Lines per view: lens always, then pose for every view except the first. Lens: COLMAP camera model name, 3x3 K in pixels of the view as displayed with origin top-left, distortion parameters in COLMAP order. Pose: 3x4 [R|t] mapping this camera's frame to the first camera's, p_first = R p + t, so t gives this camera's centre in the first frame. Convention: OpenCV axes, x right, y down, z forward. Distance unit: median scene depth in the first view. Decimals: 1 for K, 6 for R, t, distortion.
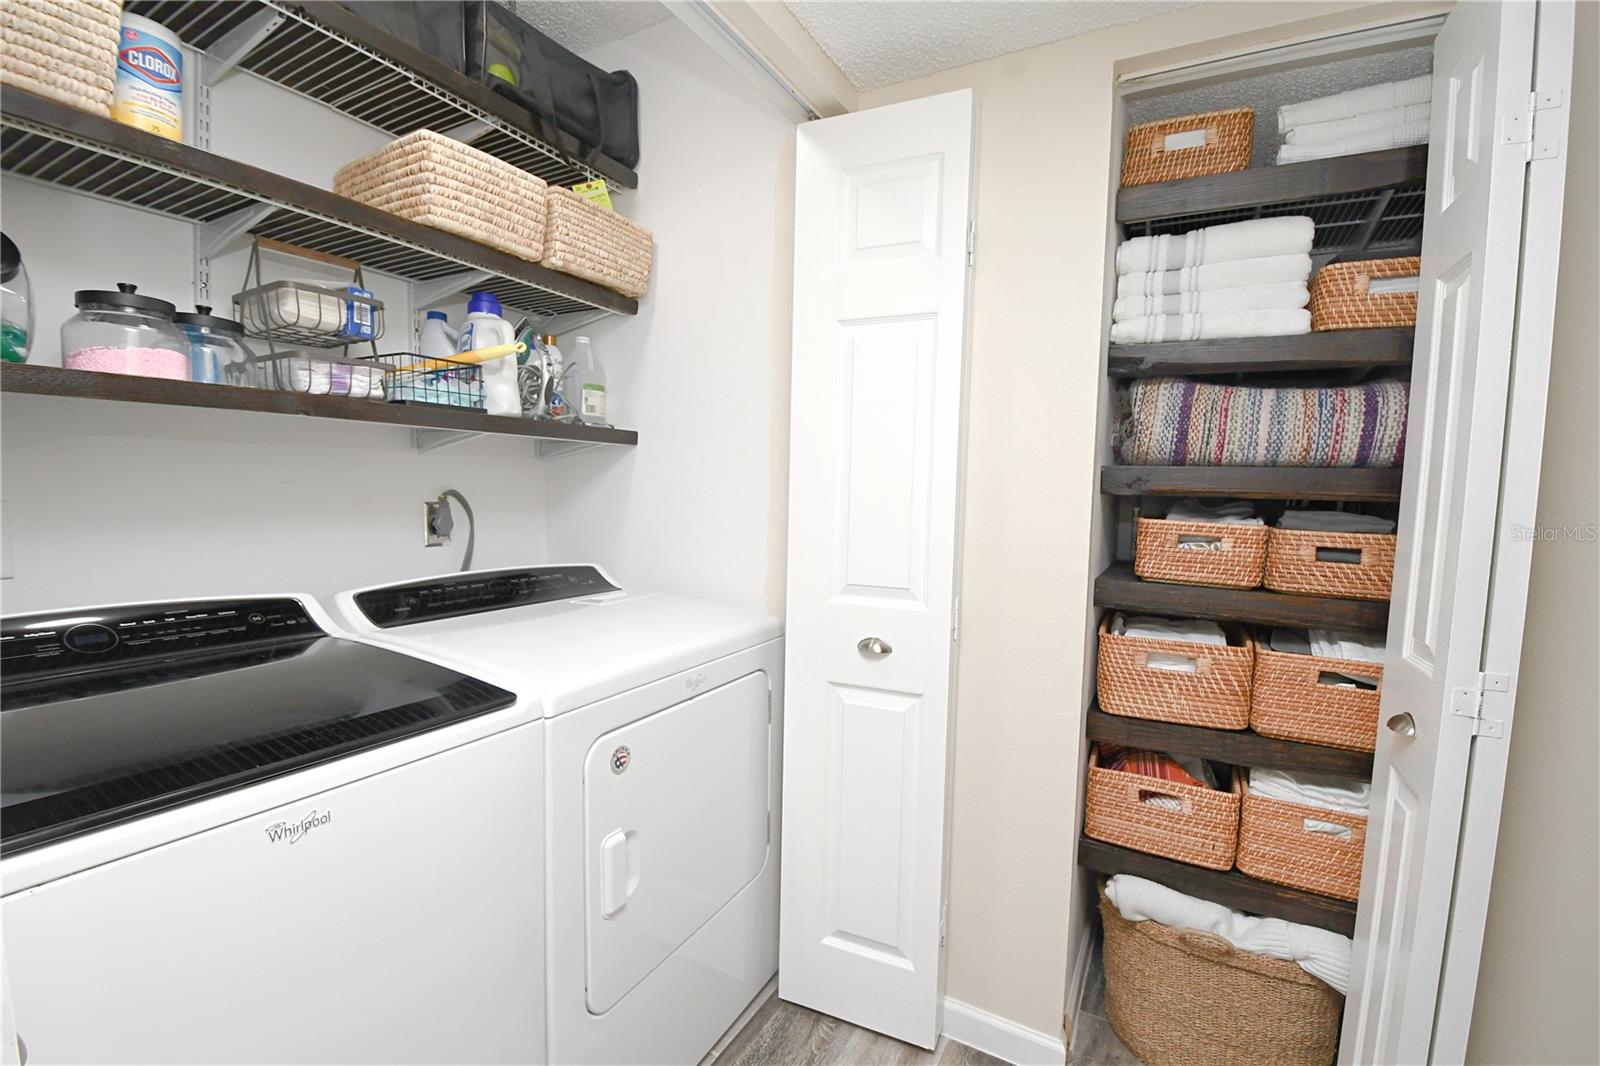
lens RADIAL K [[721.0, 0, 800.0], [0, 721.0, 533.0], [0, 0, 1]] dist [0.002022, -0.009343]
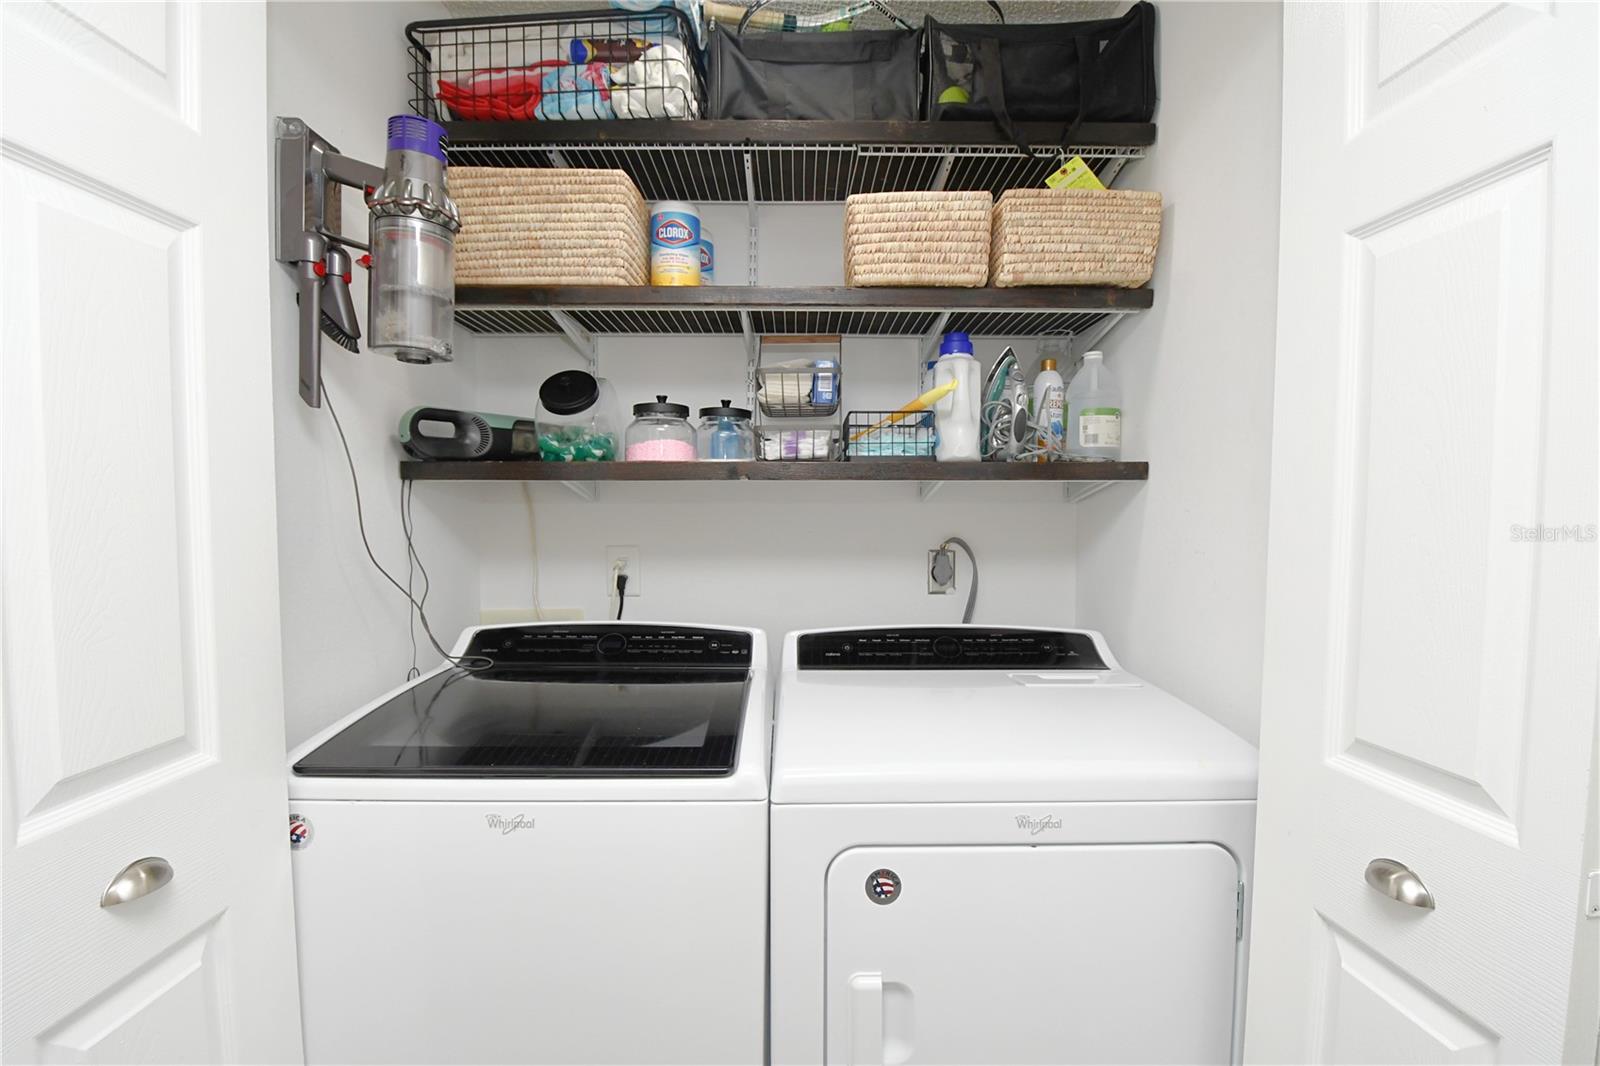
lens RADIAL K [[721.0, 0, 800.0], [0, 721.0, 533.0], [0, 0, 1]] dist [0.002022, -0.009343]
pose [[0.483388, 0.007718, -0.875372, 0.313057], [-0.044380, 0.998891, -0.015700, -0.047777], [0.874280, 0.046438, 0.483195, 0.396297]]
